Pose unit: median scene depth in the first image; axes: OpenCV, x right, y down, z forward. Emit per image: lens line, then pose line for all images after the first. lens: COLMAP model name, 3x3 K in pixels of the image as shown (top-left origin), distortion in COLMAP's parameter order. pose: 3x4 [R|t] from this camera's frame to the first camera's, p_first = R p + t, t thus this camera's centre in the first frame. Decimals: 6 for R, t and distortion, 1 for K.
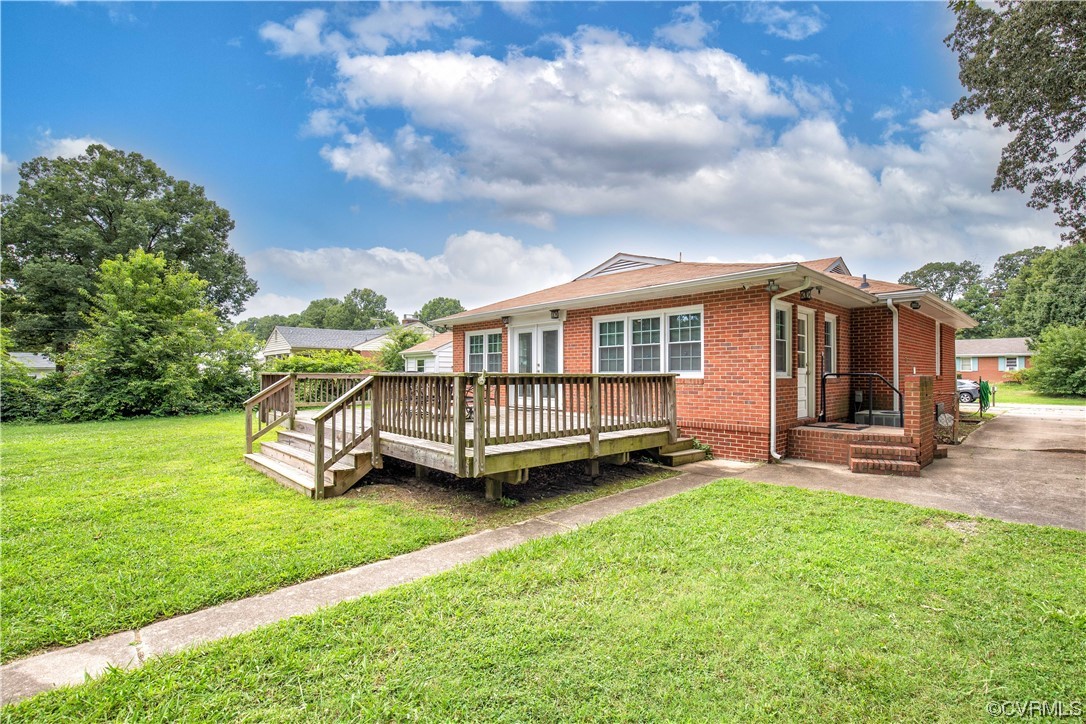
lens RADIAL K [[495.0, 0, 550.3], [0, 495.0, 379.2], [0, 0, 1]] dist [-0.035278, 0.004996]
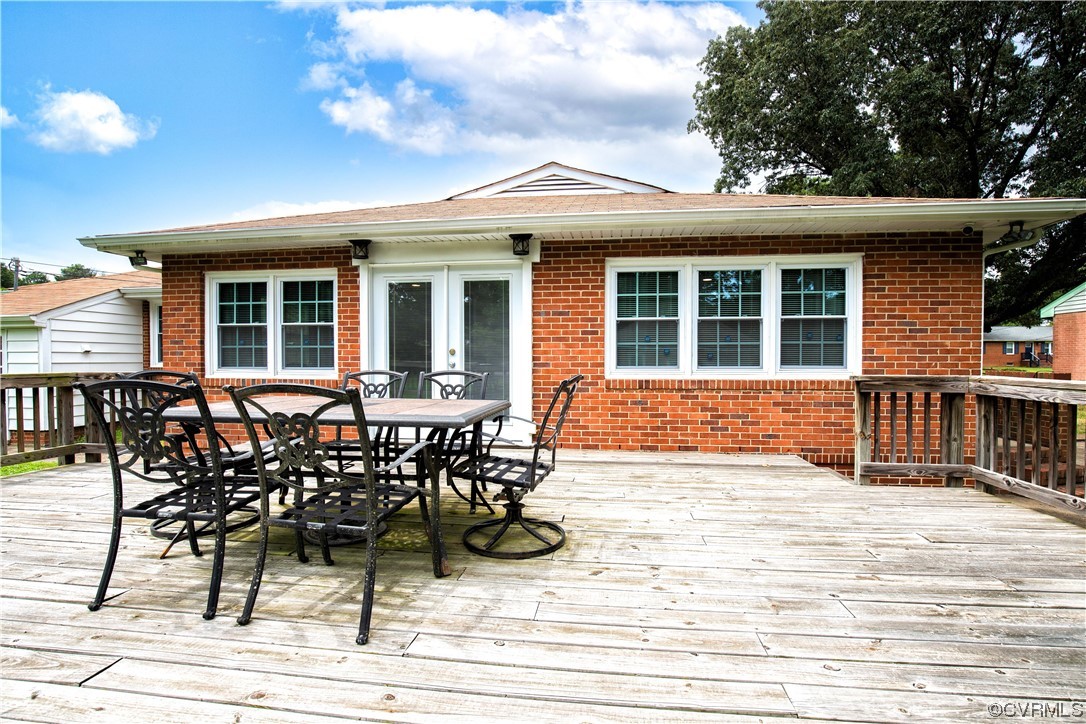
lens RADIAL K [[495.0, 0, 546.7], [0, 495.0, 366.1], [0, 0, 1]] dist [-0.035278, 0.004996]
pose [[0.768653, -0.008890, 0.639604, -0.287715], [0.007038, 0.999960, 0.005441, -0.019842], [-0.639627, 0.000320, 0.768686, 0.655158]]
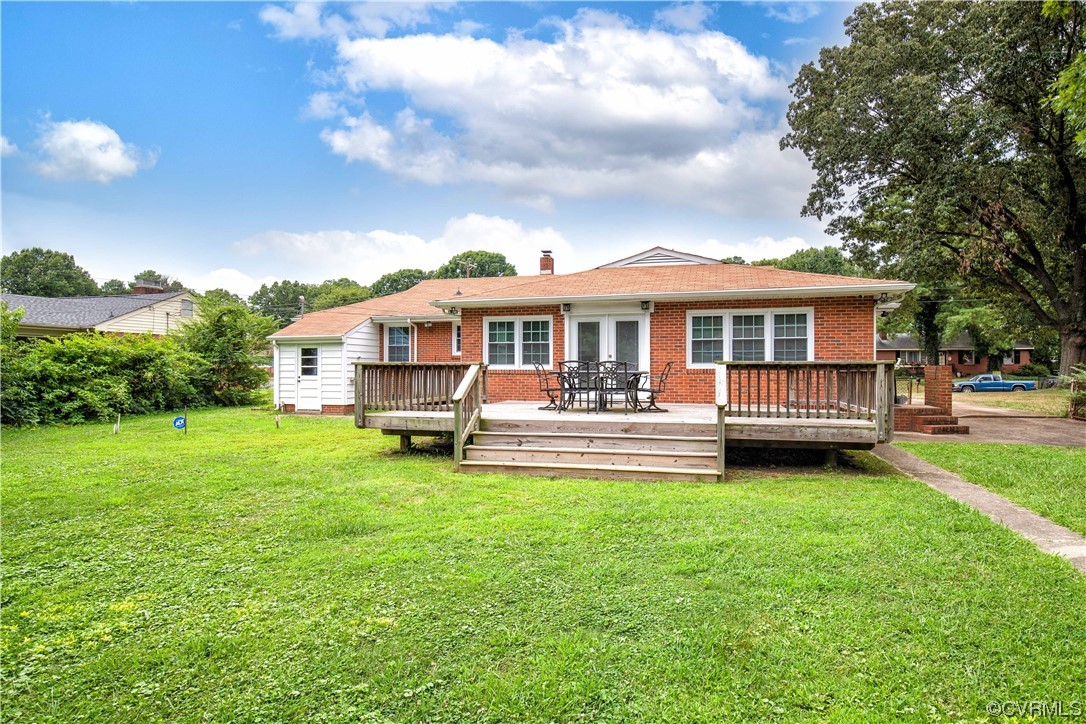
lens RADIAL K [[614.9, 0, 545.6], [0, 614.9, 366.2], [0, 0, 1]] dist [-0.018838, 0.002949]
pose [[0.854287, 0.001766, 0.519799, -0.847031], [0.006964, 0.999866, -0.014841, 0.008749], [-0.519755, 0.016298, 0.854160, 0.050880]]
